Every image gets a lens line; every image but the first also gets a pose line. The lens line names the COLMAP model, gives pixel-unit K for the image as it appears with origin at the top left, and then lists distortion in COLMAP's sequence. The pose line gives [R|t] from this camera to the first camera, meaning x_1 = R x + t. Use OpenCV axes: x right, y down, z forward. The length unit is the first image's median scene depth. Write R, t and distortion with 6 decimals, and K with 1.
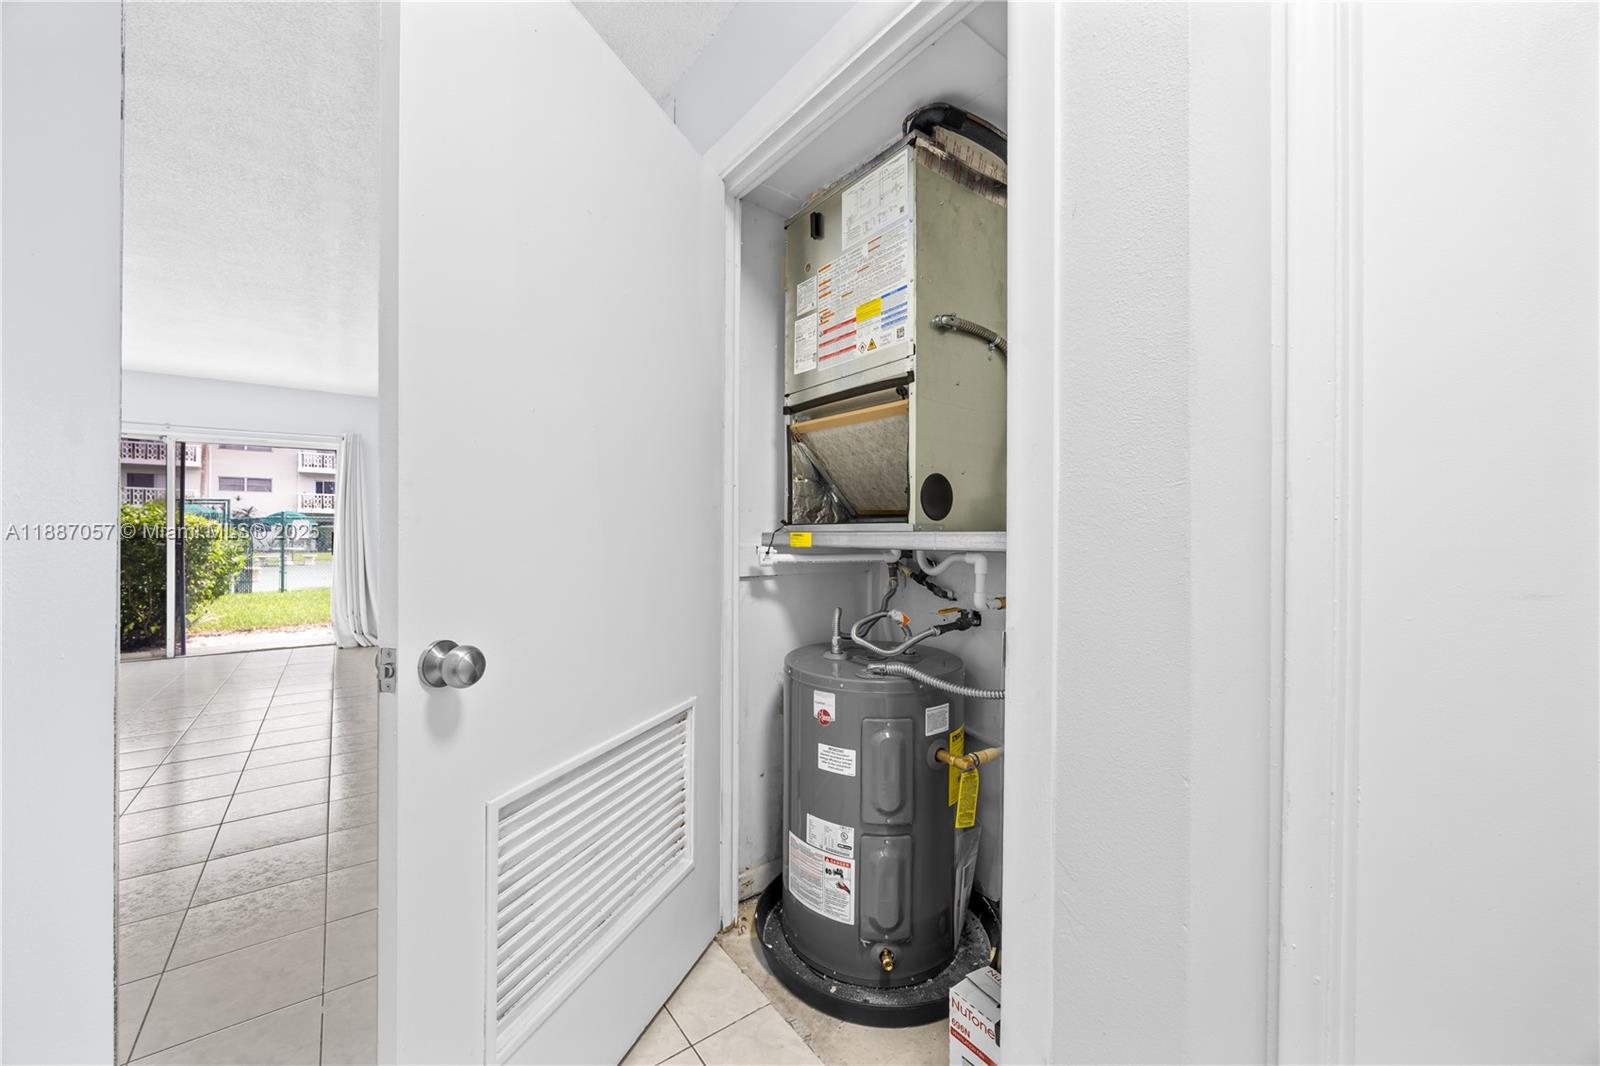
lens RADIAL K [[607.6, 0, 792.1], [0, 607.6, 532.8], [0, 0, 1]] dist [-0.007161, 0.001023]
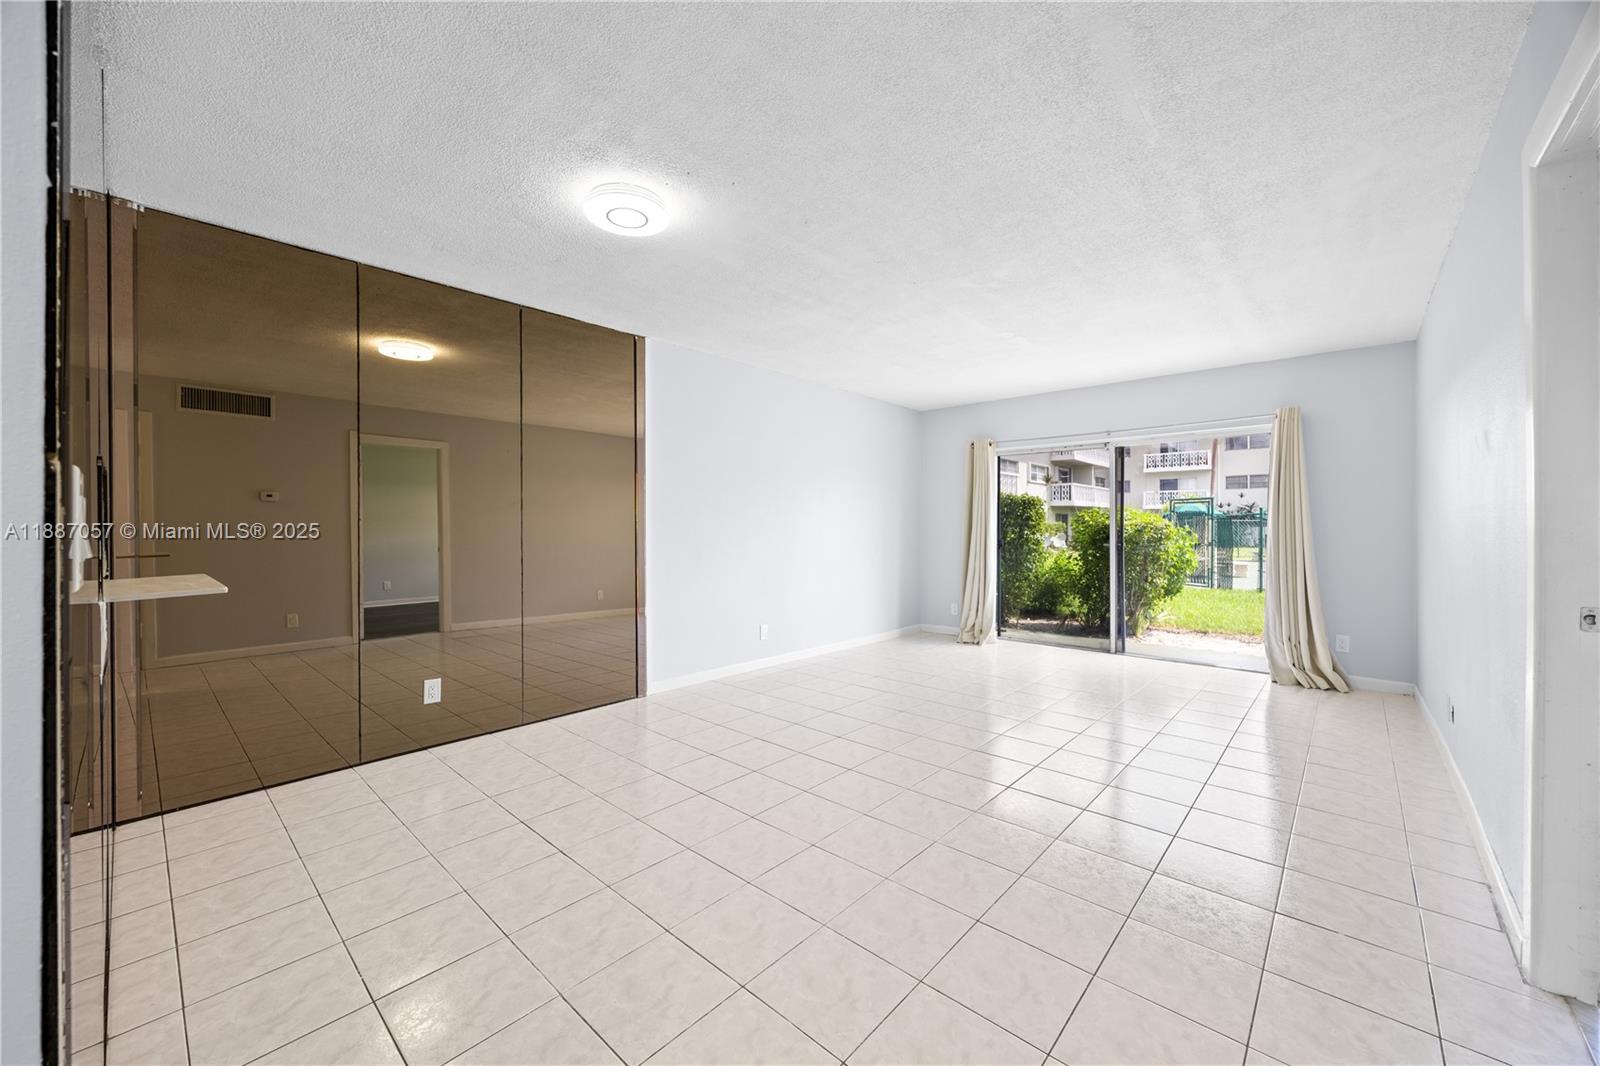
lens RADIAL K [[607.6, 0, 805.6], [0, 607.6, 524.7], [0, 0, 1]] dist [-0.007161, 0.001023]
pose [[0.185568, -0.001541, -0.982630, -0.070532], [-0.001360, 0.999997, -0.001826, -0.010454], [0.982630, 0.001675, 0.185566, 0.216660]]
